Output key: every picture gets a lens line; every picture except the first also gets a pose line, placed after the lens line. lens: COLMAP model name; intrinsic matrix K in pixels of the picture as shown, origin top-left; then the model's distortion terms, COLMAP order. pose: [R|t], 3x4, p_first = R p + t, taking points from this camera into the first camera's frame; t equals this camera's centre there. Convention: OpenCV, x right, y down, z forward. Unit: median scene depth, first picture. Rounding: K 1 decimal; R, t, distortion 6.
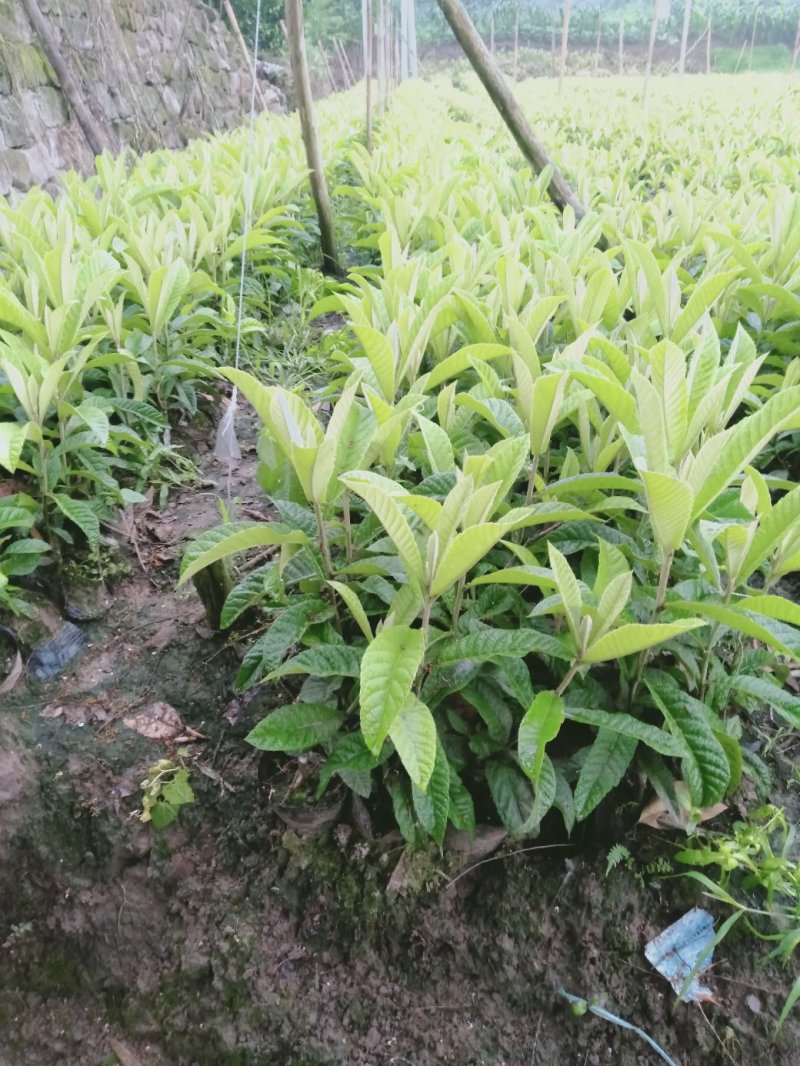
lens RADIAL K [[755.2, 0, 401.6], [0, 755.2, 505.2], [0, 0, 1]] dist [0.038156, -0.025464]
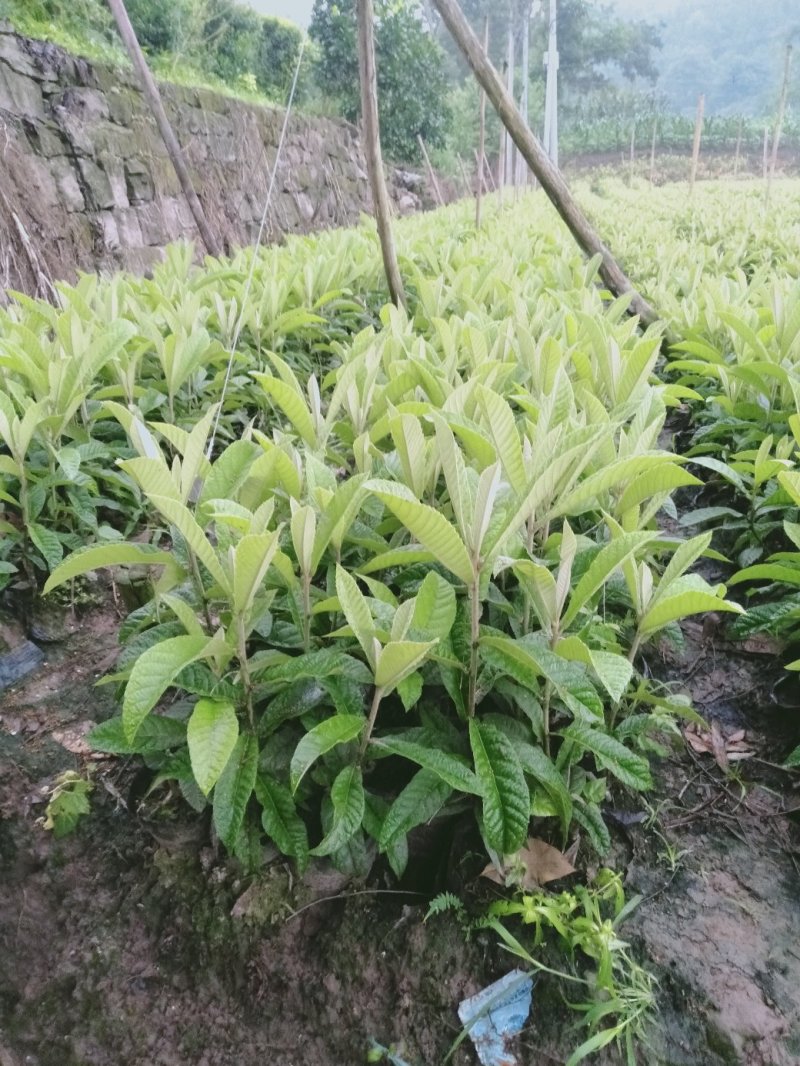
lens RADIAL K [[755.2, 0, 401.6], [0, 755.2, 505.2], [0, 0, 1]] dist [0.038156, -0.025464]
pose [[0.987259, 0.049666, -0.151173, 0.317610], [-0.066244, 0.992085, -0.106677, 0.052773], [0.144679, 0.115332, 0.982734, -0.030047]]
